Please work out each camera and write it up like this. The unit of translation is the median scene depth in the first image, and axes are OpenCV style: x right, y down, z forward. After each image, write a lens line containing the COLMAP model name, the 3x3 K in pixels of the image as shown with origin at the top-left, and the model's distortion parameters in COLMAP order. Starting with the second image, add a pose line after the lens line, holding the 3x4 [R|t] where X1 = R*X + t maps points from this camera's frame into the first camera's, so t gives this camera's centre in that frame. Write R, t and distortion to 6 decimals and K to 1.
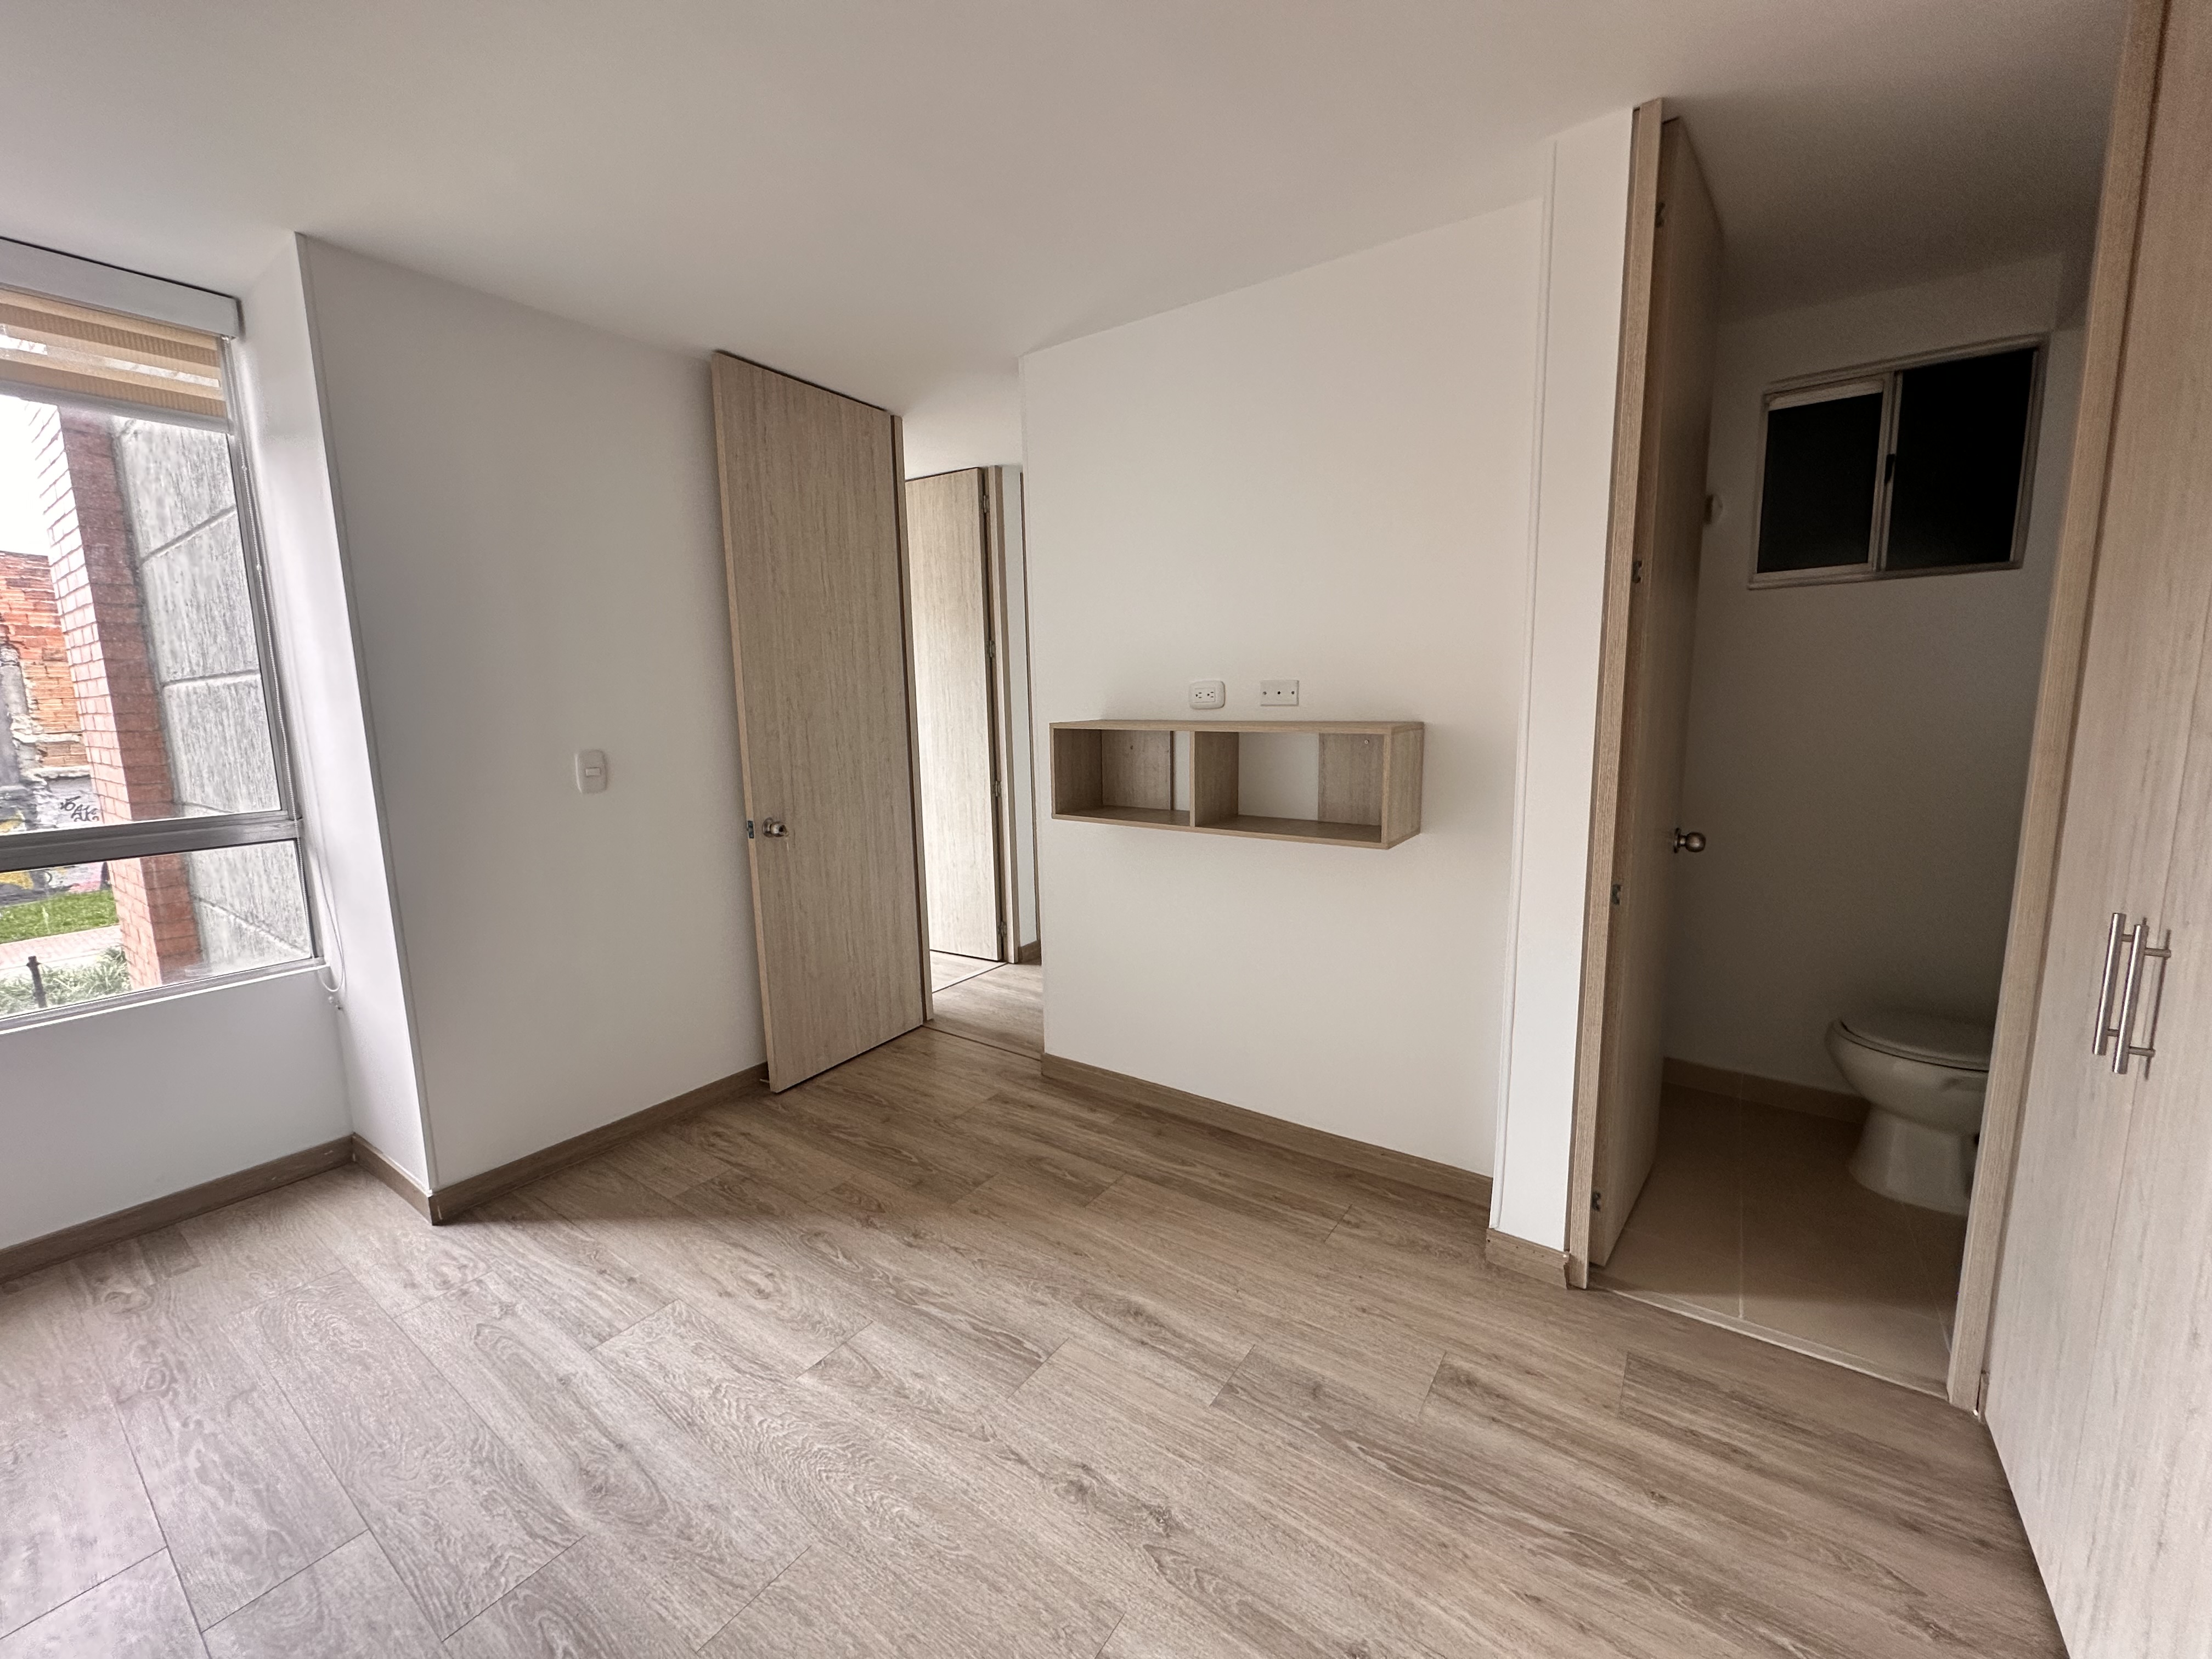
lens RADIAL K [[881.4, 0, 1105.4], [0, 881.4, 822.2], [0, 0, 1]] dist [-0.002236, 0.000475]
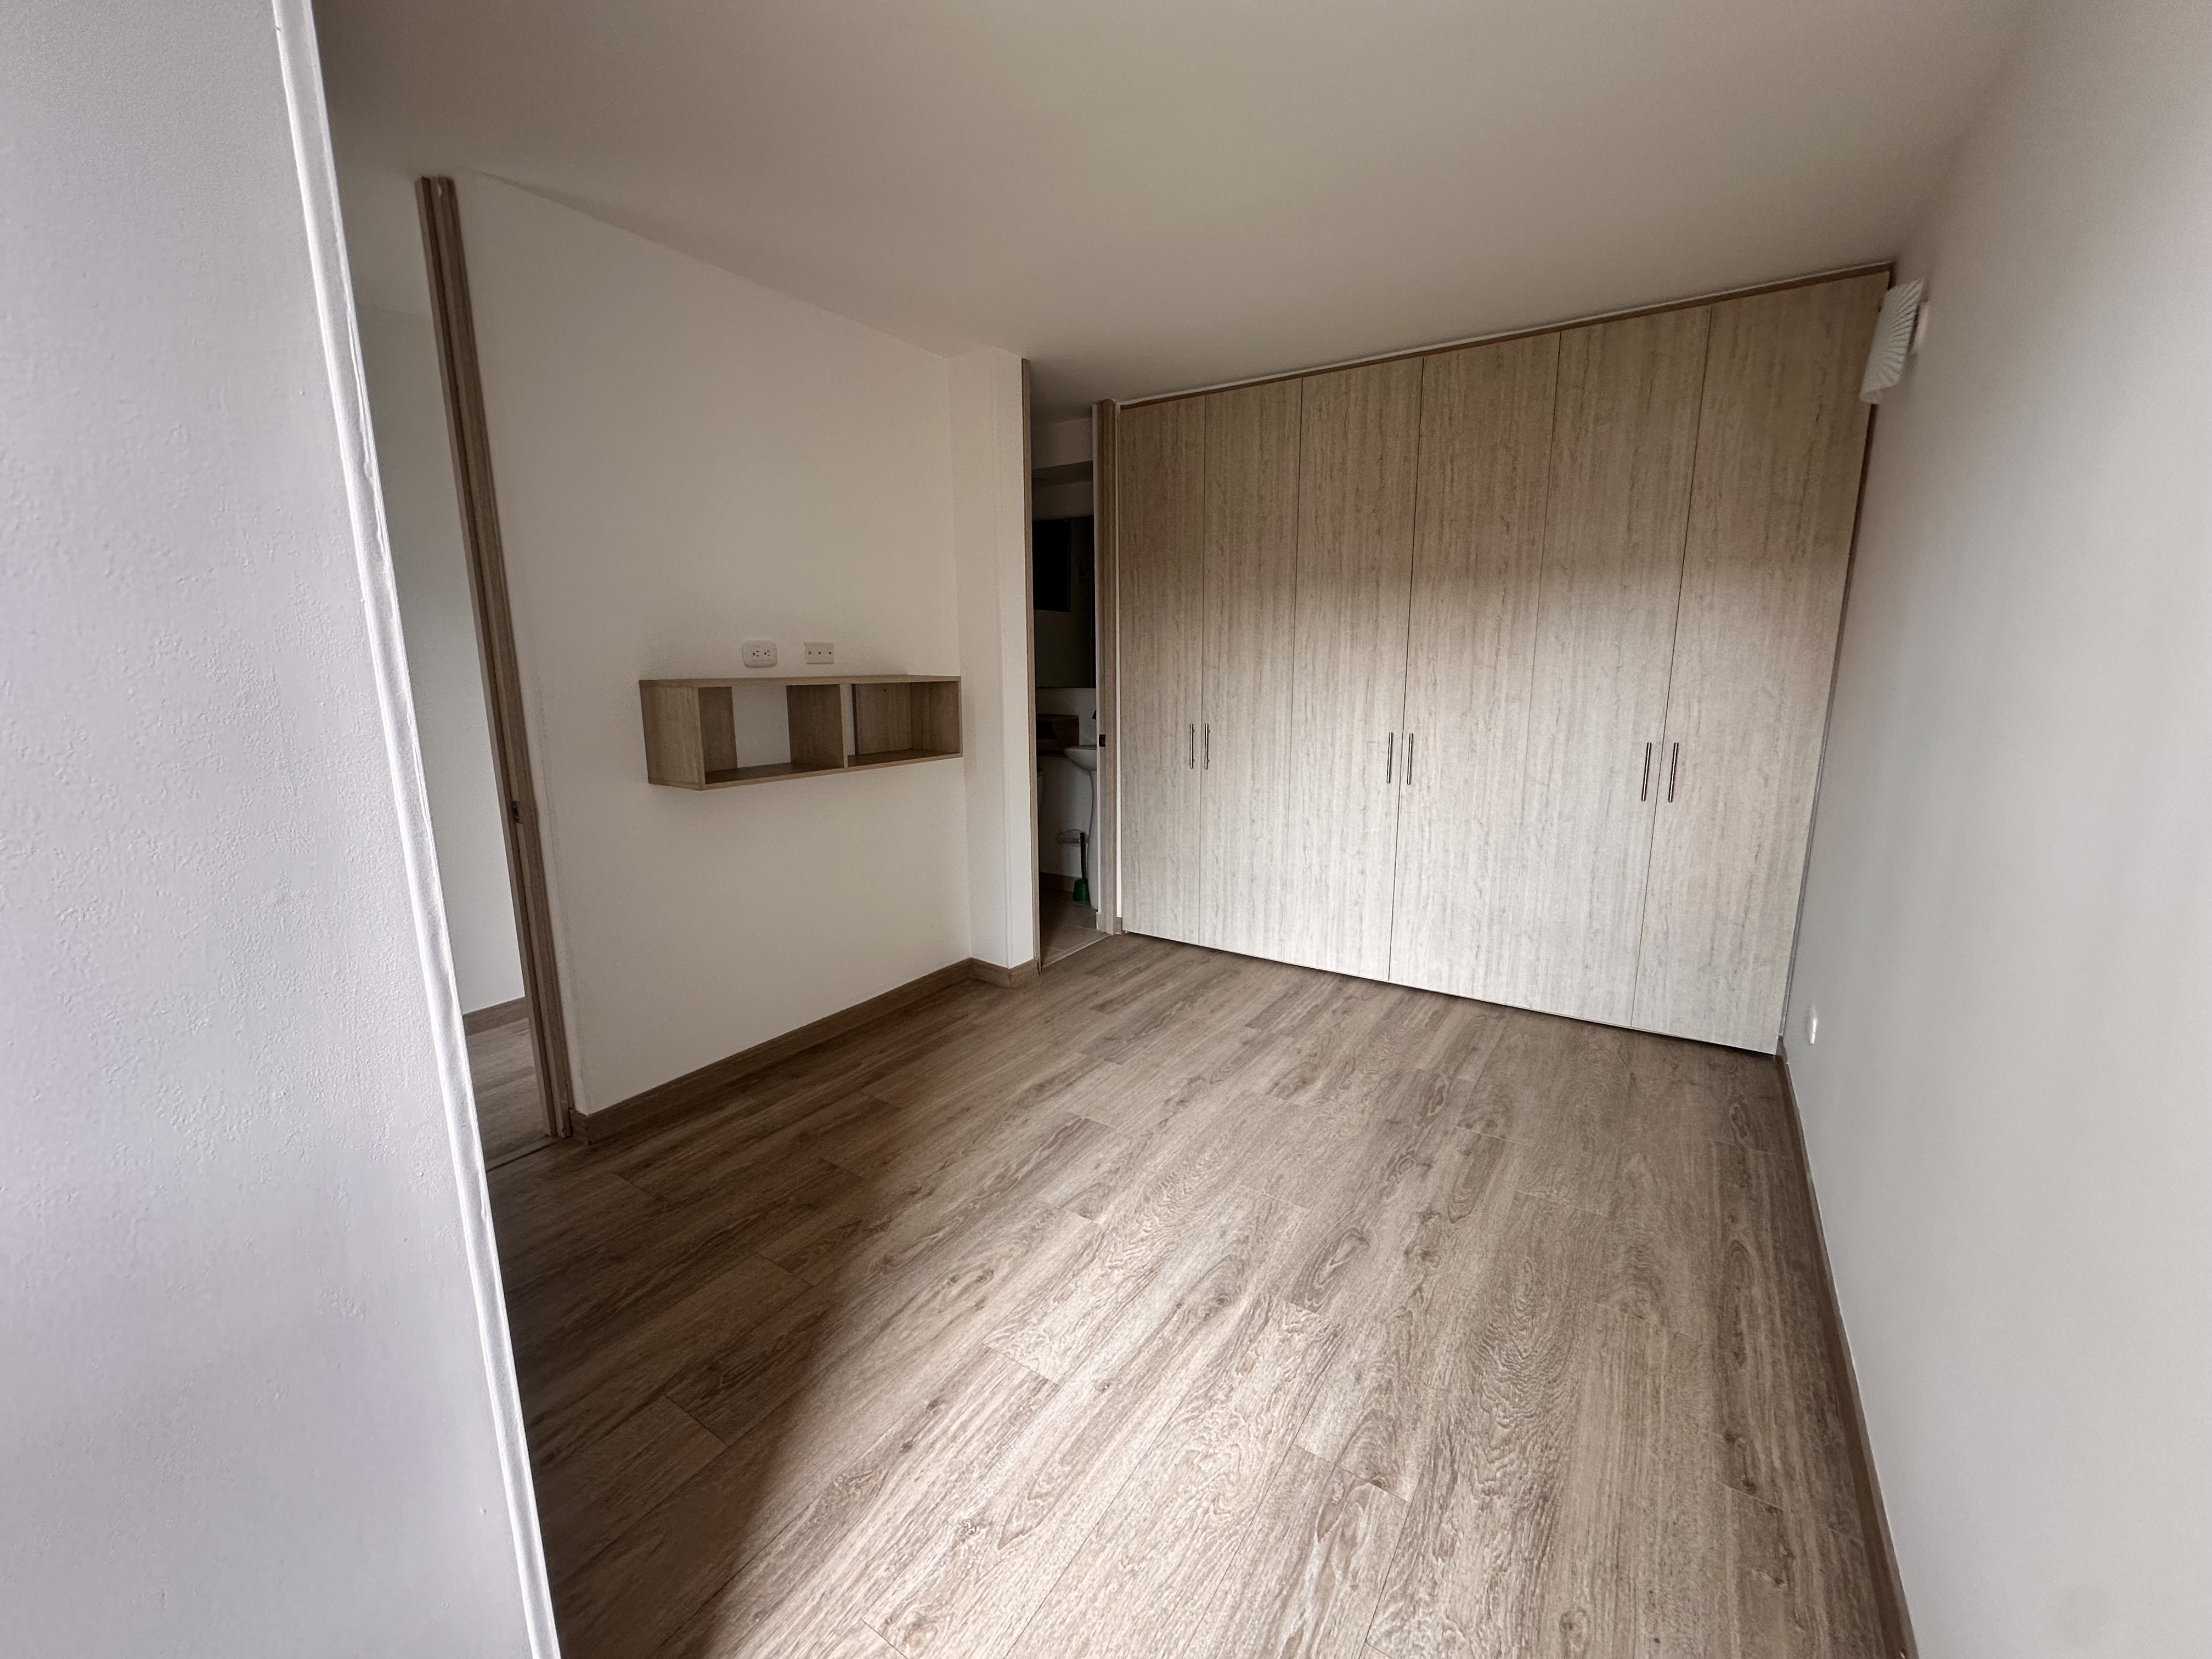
lens RADIAL K [[881.4, 0, 1105.4], [0, 881.4, 822.2], [0, 0, 1]] dist [-0.002236, 0.000475]
pose [[-0.032598, -0.164294, 0.985873, -1.368125], [0.147790, 0.974761, 0.167329, -0.087475], [-0.988481, 0.151157, -0.007494, 0.882840]]
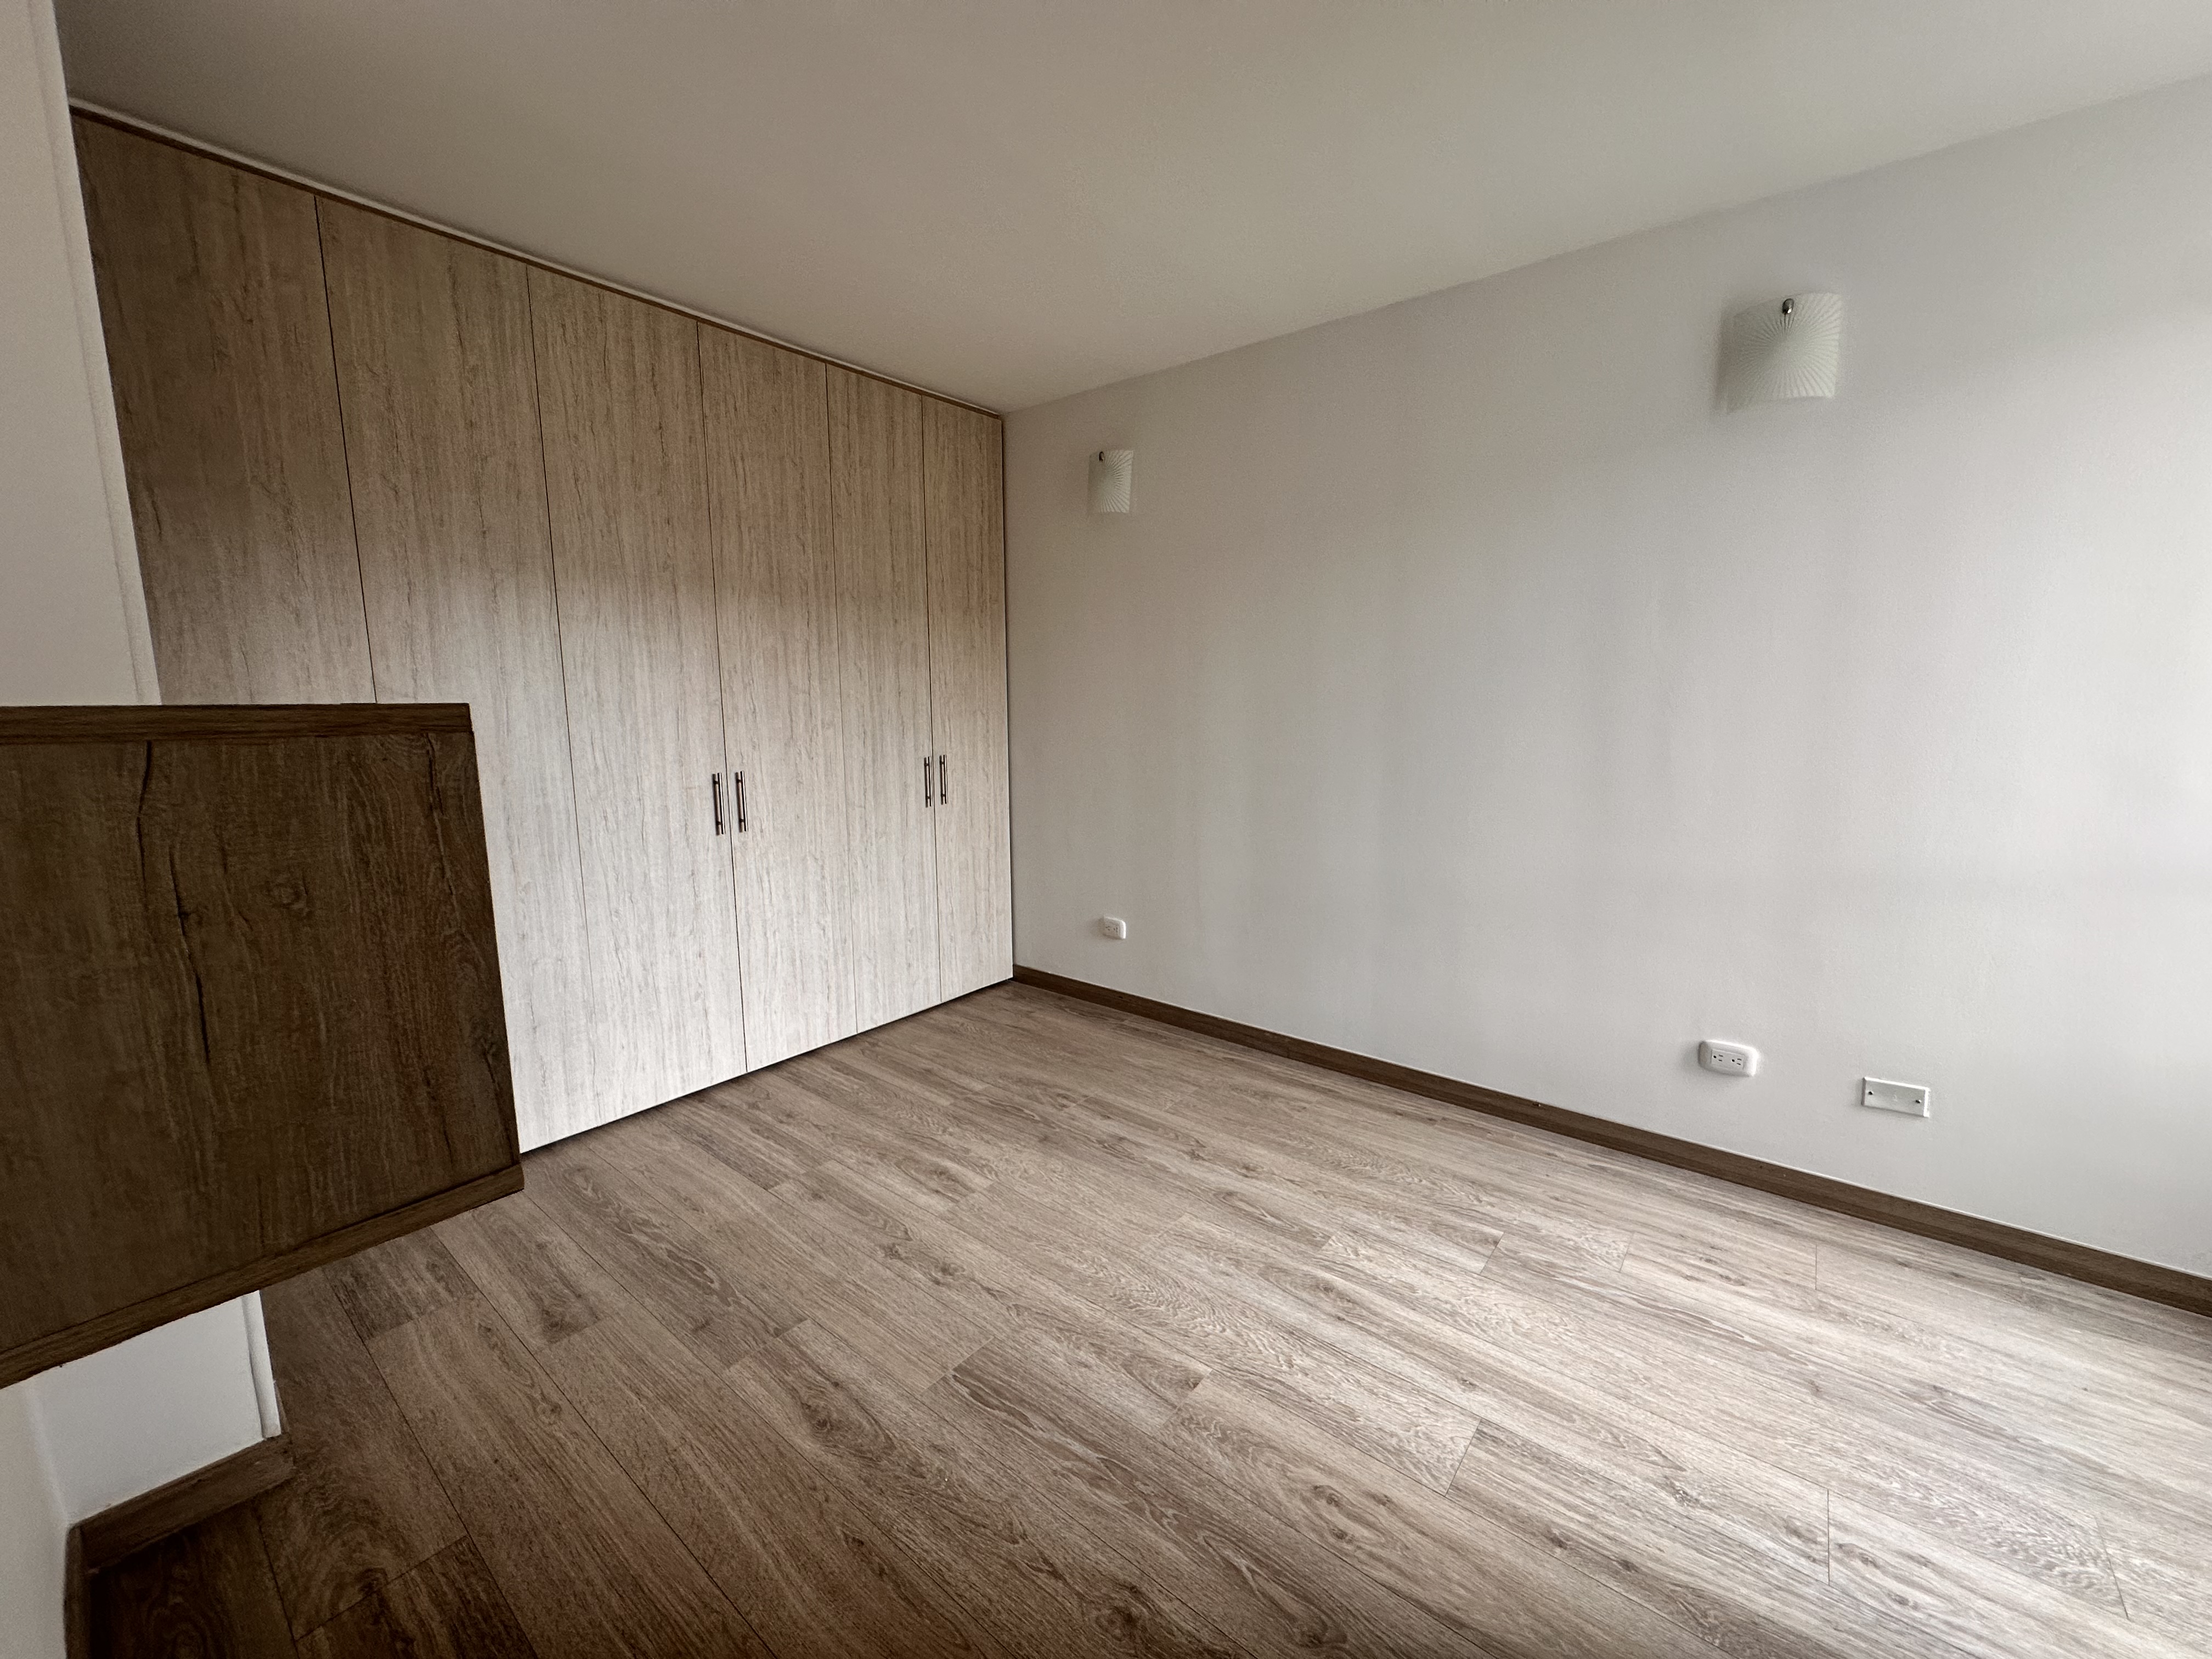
lens RADIAL K [[881.4, 0, 1105.4], [0, 881.4, 822.2], [0, 0, 1]] dist [-0.002236, 0.000475]
pose [[-0.997653, 0.016553, 0.066443, -0.296108], [0.034679, 0.958841, 0.281819, -0.193853], [-0.059044, 0.283462, -0.957164, 1.672248]]
